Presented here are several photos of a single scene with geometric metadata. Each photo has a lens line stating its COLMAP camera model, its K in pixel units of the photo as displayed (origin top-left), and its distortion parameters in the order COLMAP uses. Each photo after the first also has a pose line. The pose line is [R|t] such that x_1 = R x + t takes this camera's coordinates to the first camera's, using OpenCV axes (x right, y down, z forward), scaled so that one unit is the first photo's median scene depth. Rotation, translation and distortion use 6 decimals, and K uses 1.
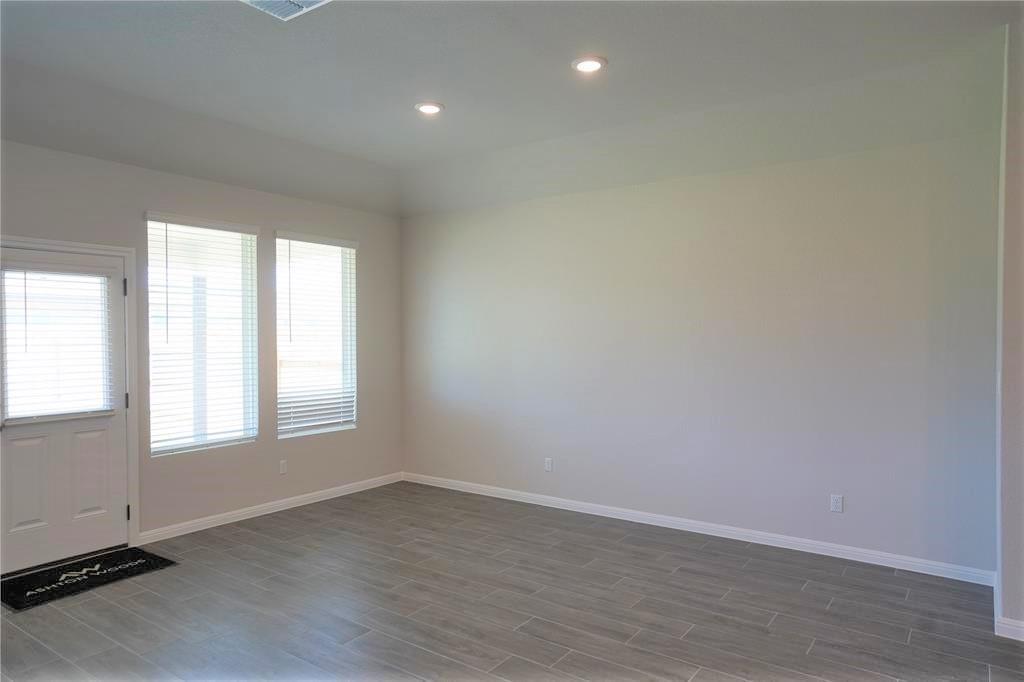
lens RADIAL K [[649.3, 0, 514.9], [0, 649.3, 350.8], [0, 0, 1]] dist [0.002874, 0.004924]
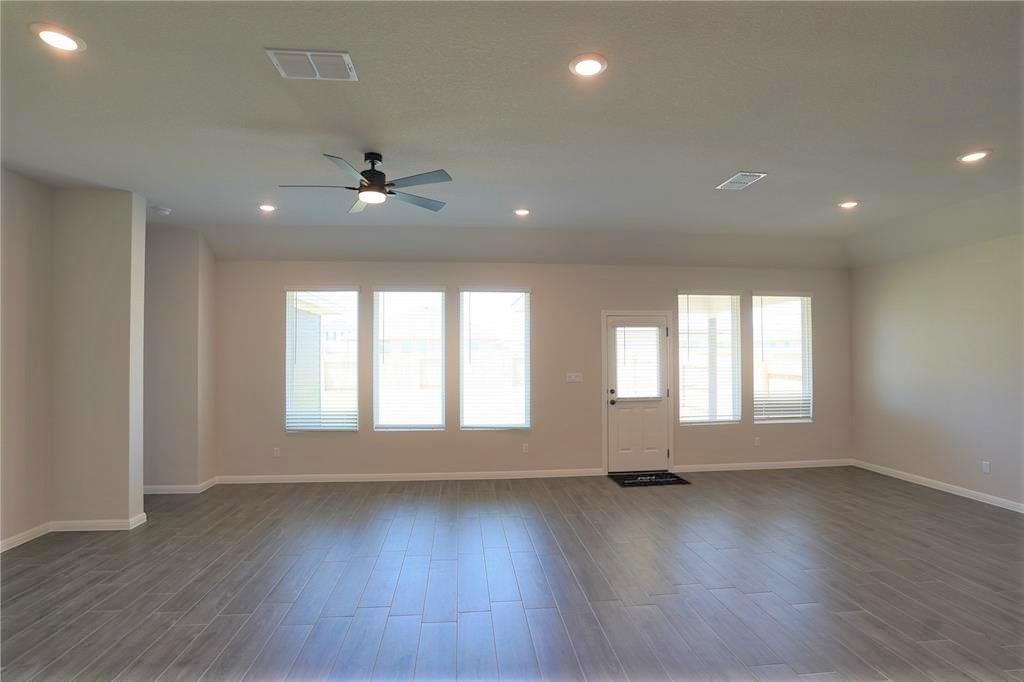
lens RADIAL K [[509.0, 0, 513.1], [0, 509.0, 345.0], [0, 0, 1]] dist [-0.000916, -0.000094]
pose [[0.662159, -0.017358, -0.749162, 0.176757], [-0.012021, 0.999357, -0.033779, -0.005315], [0.749267, 0.031373, 0.661525, -0.259575]]
